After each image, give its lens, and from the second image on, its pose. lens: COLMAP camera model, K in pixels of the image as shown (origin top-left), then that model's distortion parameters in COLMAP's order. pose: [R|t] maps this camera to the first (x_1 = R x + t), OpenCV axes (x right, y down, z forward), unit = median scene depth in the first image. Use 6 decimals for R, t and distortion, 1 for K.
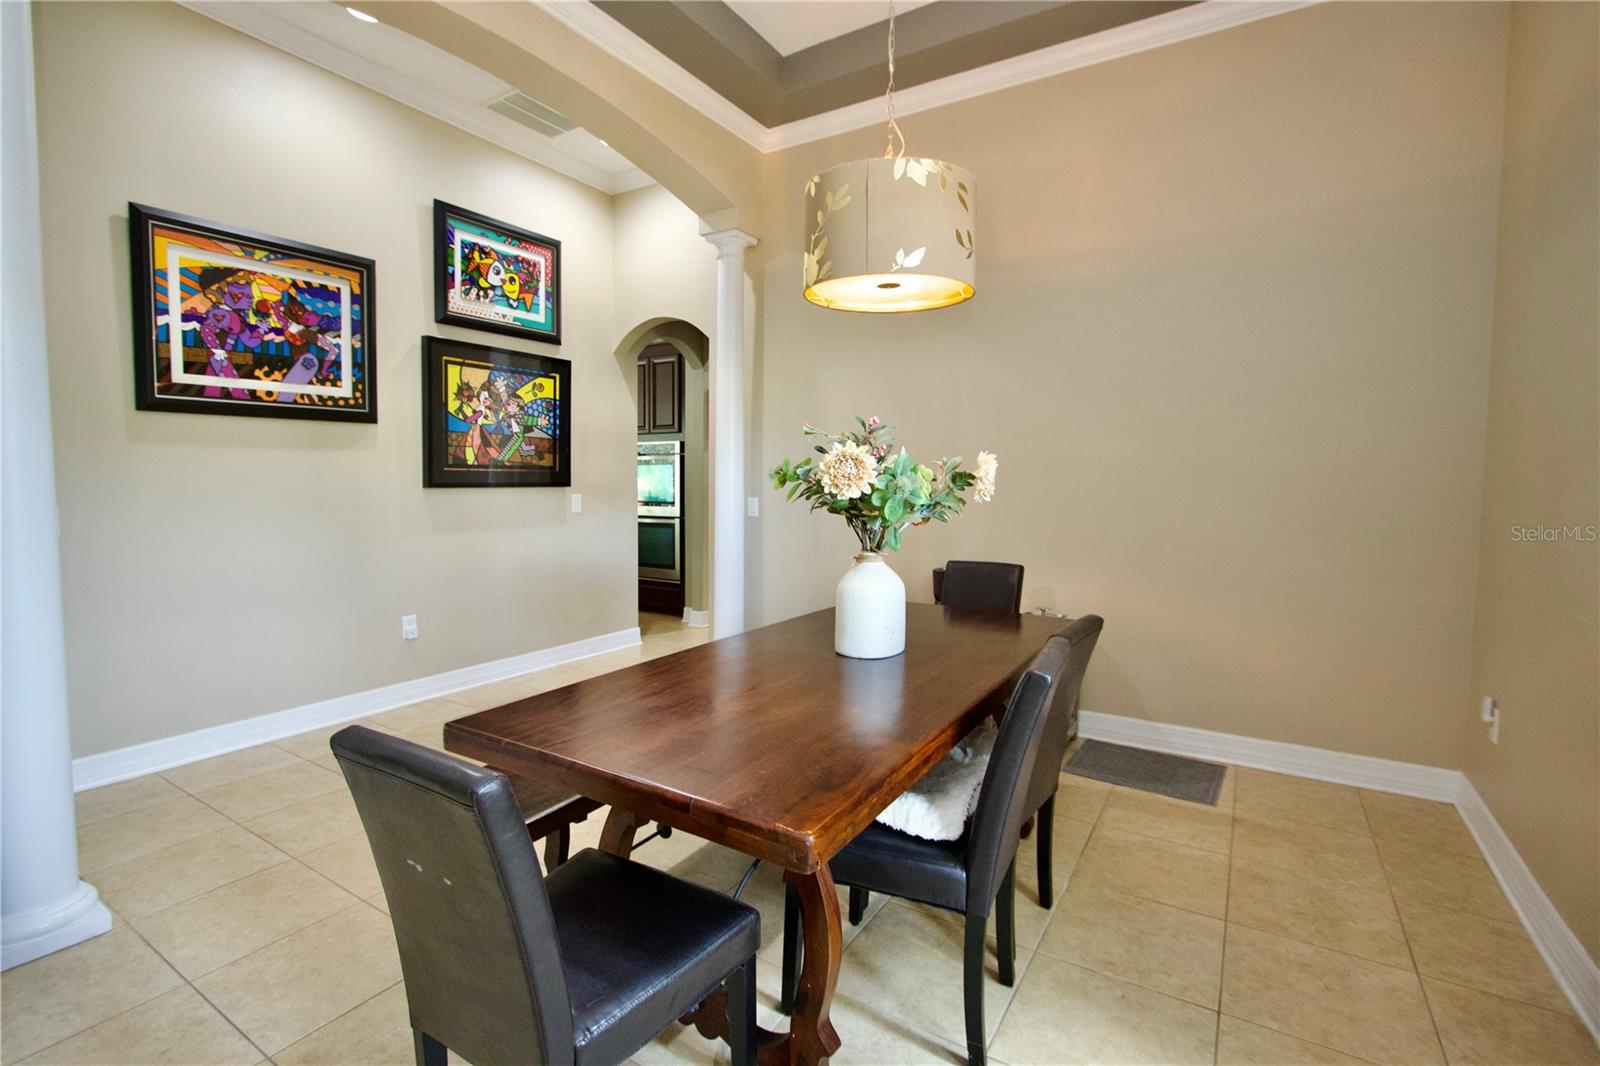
lens RADIAL K [[739.4, 0, 796.8], [0, 739.4, 524.5], [0, 0, 1]] dist [-0.018293, 0.002328]
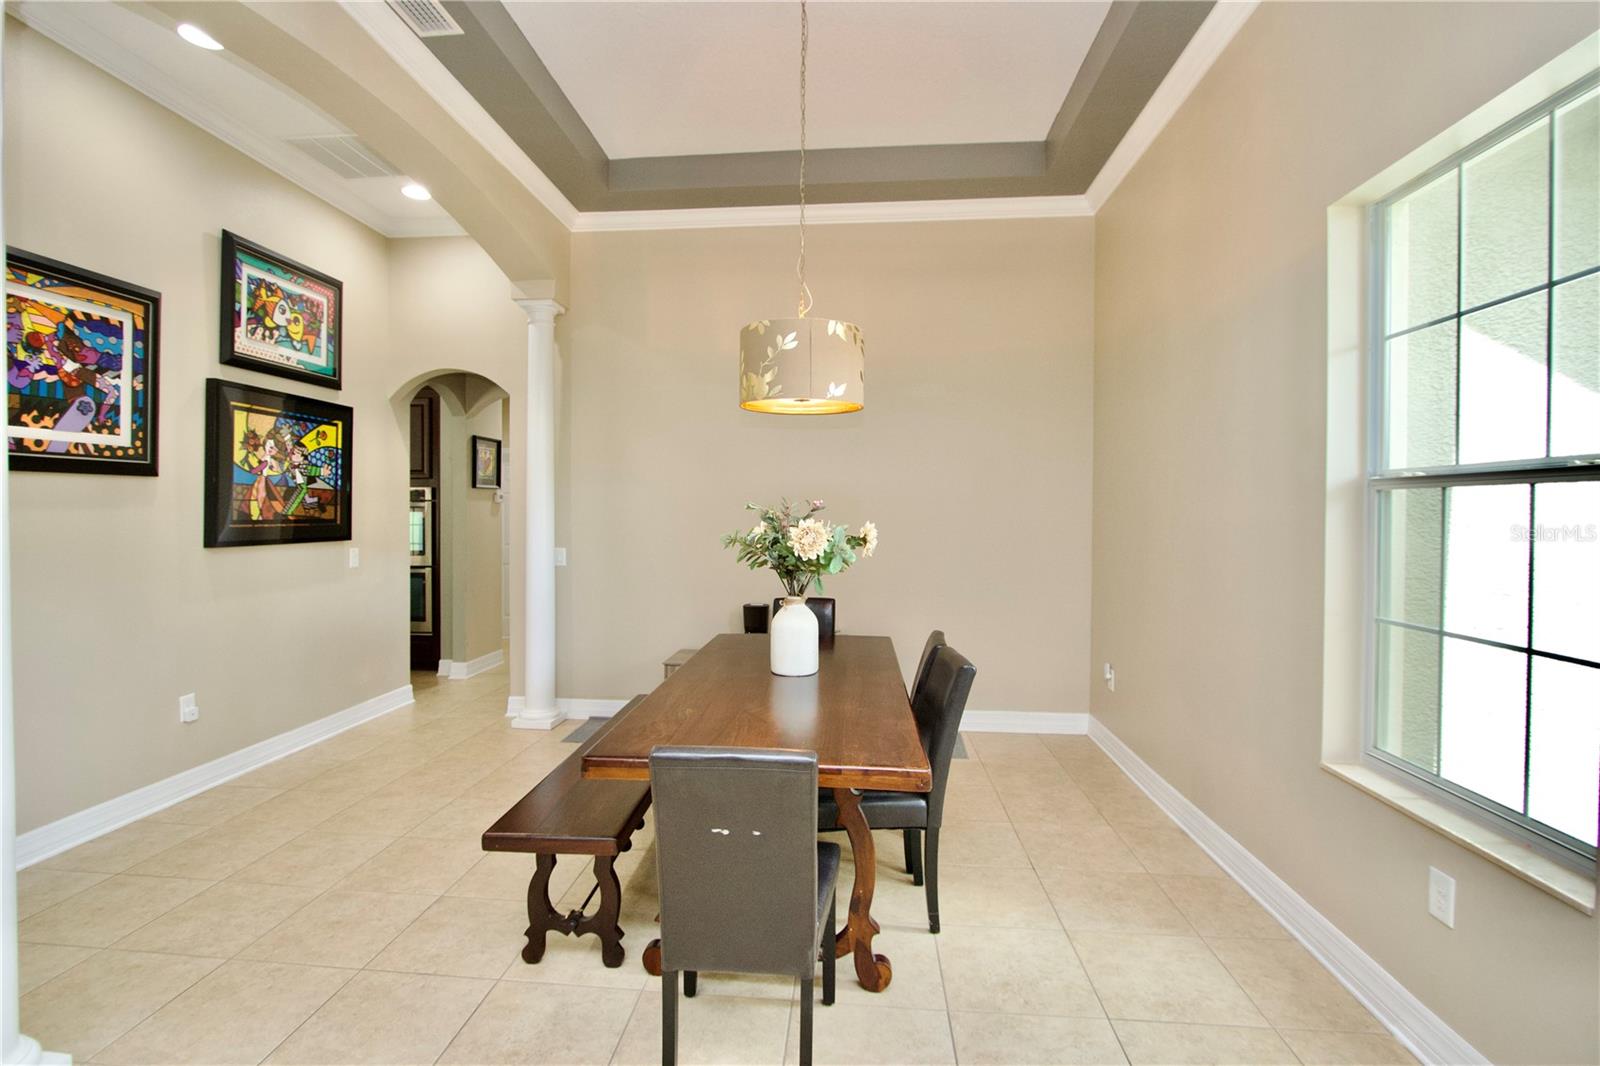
lens RADIAL K [[739.4, 0, 799.4], [0, 739.4, 524.7], [0, 0, 1]] dist [-0.018293, 0.002328]
pose [[0.887291, -0.011085, 0.461077, -0.270438], [0.030892, 0.998894, -0.035433, -0.023694], [-0.460175, 0.045683, 0.886652, -0.106327]]
